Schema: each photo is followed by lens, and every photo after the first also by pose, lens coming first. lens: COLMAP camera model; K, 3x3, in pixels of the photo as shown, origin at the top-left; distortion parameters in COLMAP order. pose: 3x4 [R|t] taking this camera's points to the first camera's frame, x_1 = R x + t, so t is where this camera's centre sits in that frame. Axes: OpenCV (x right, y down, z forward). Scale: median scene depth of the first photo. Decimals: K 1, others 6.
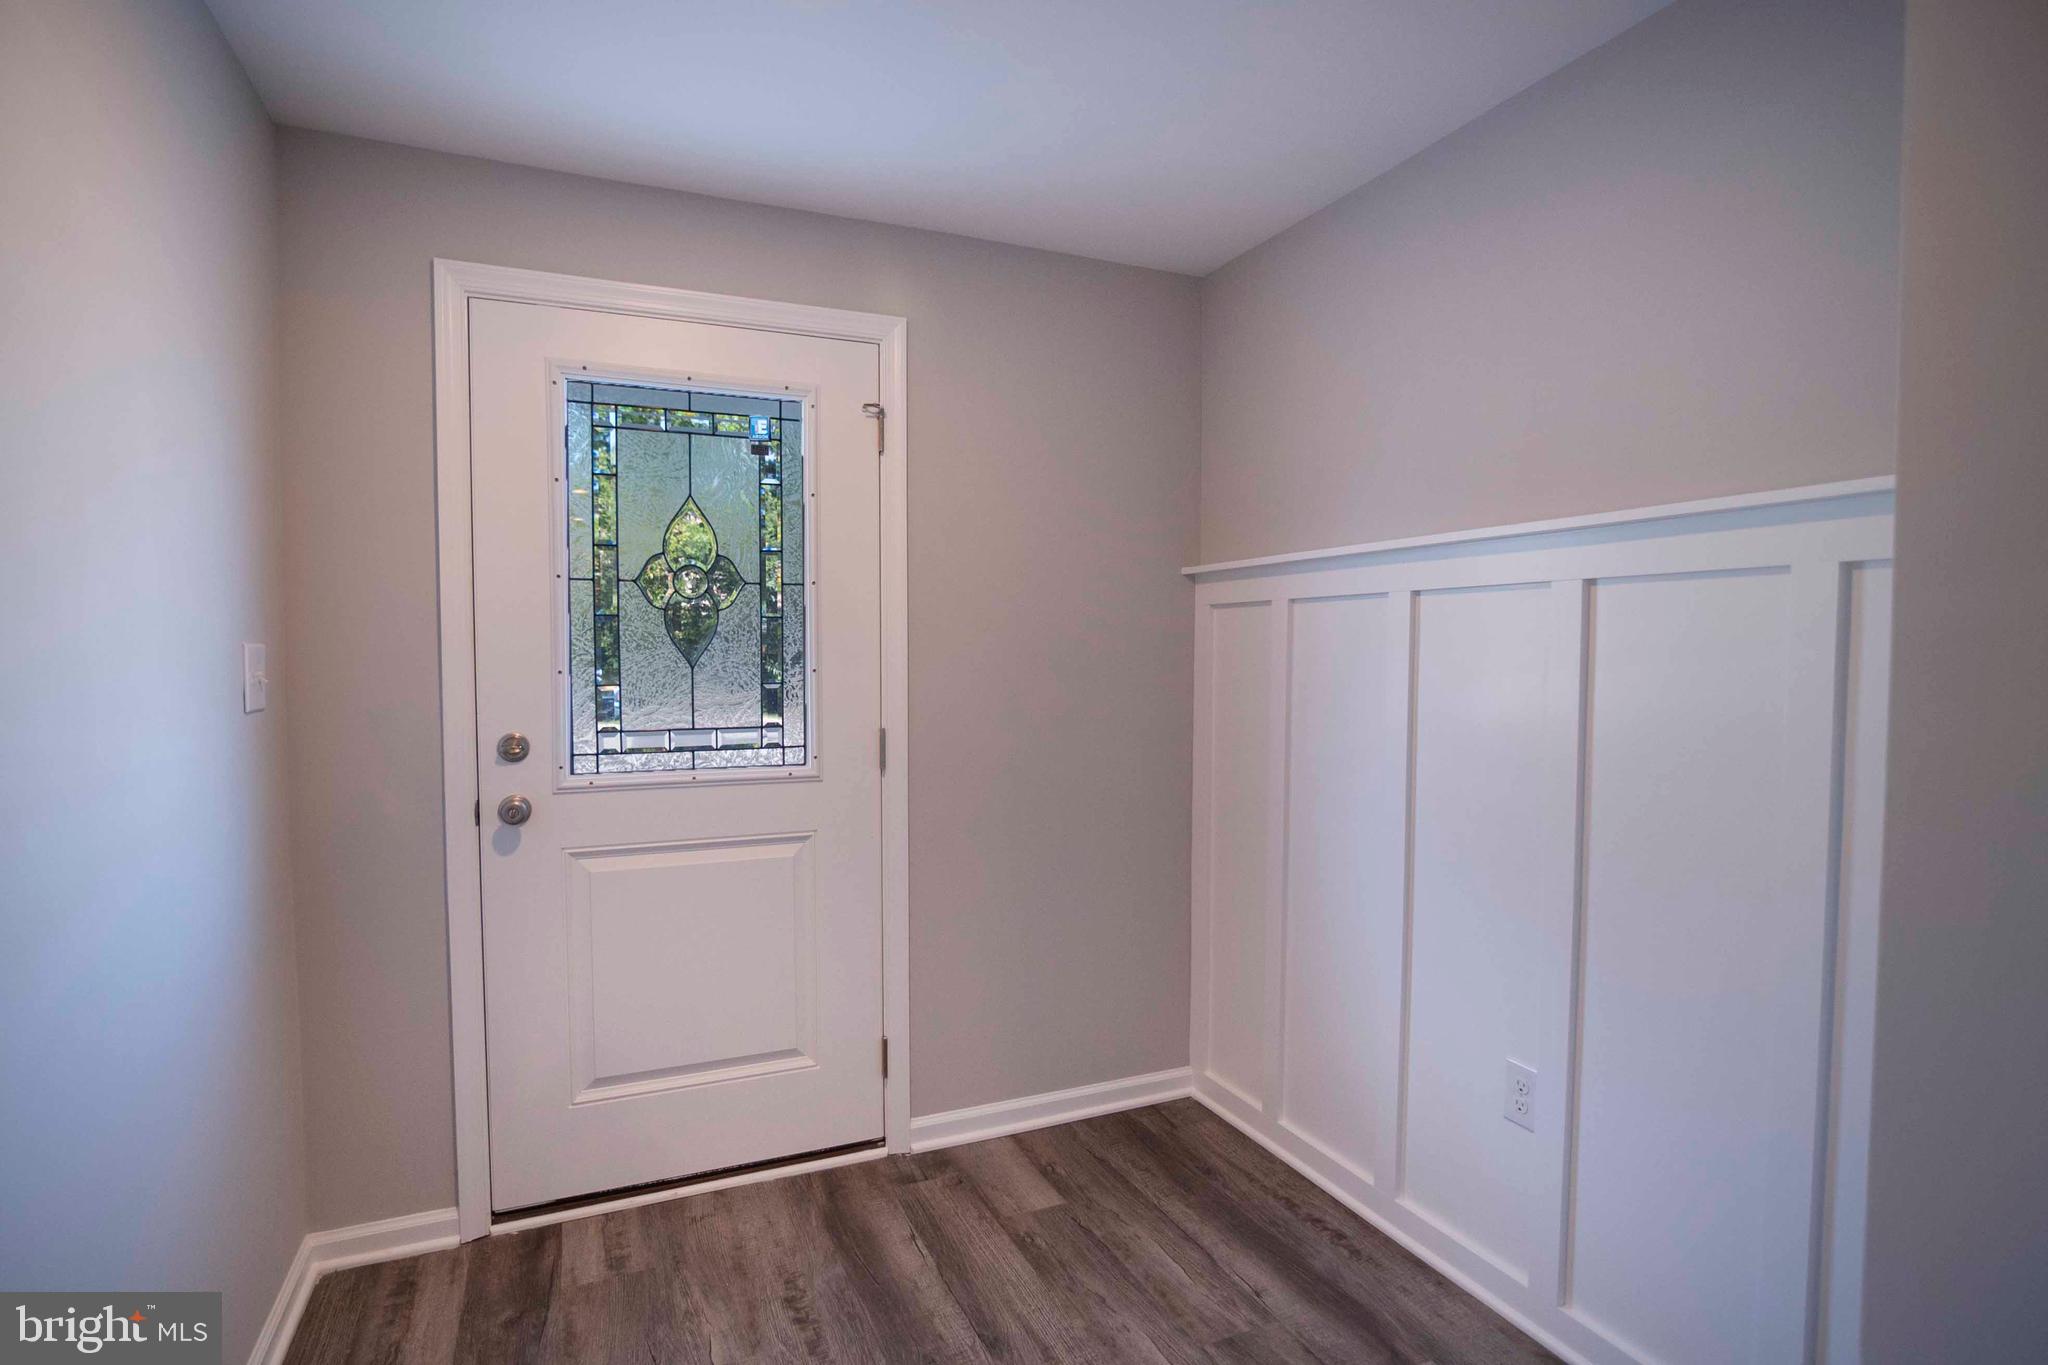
lens RADIAL K [[1005.9, 0, 1010.4], [0, 1005.9, 685.6], [0, 0, 1]] dist [-0.035890, 0.012946]
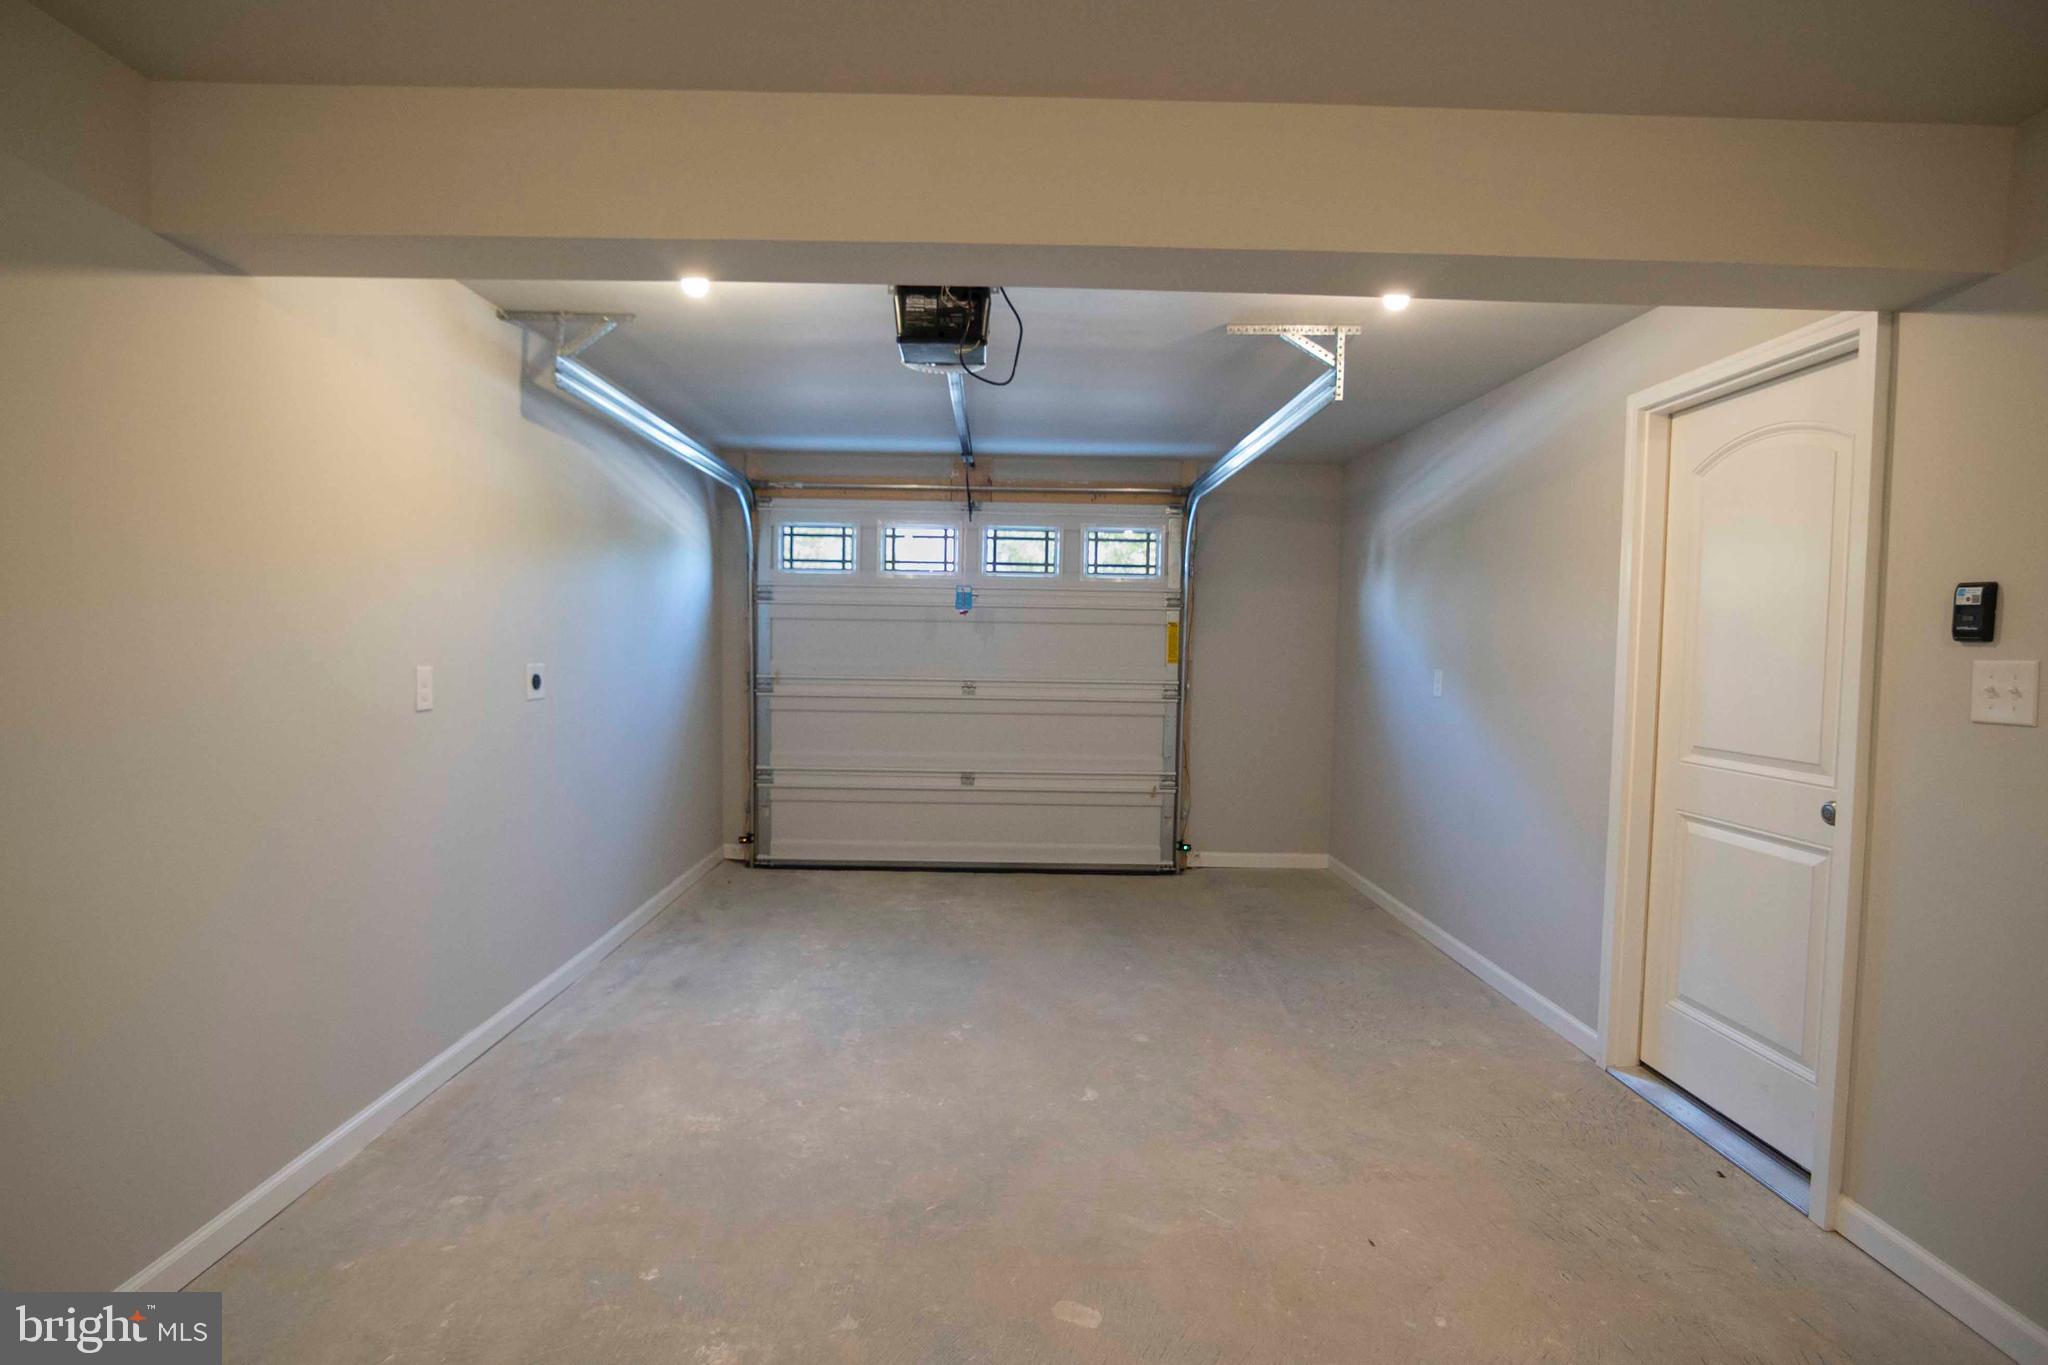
lens RADIAL K [[1005.9, 0, 1010.4], [0, 1005.9, 685.6], [0, 0, 1]] dist [-0.035890, 0.012946]
pose [[-0.385069, 0.032936, -0.922300, 1.055699], [-0.051603, 0.997031, 0.057149, -0.025789], [0.921444, 0.069600, -0.382226, 0.658164]]
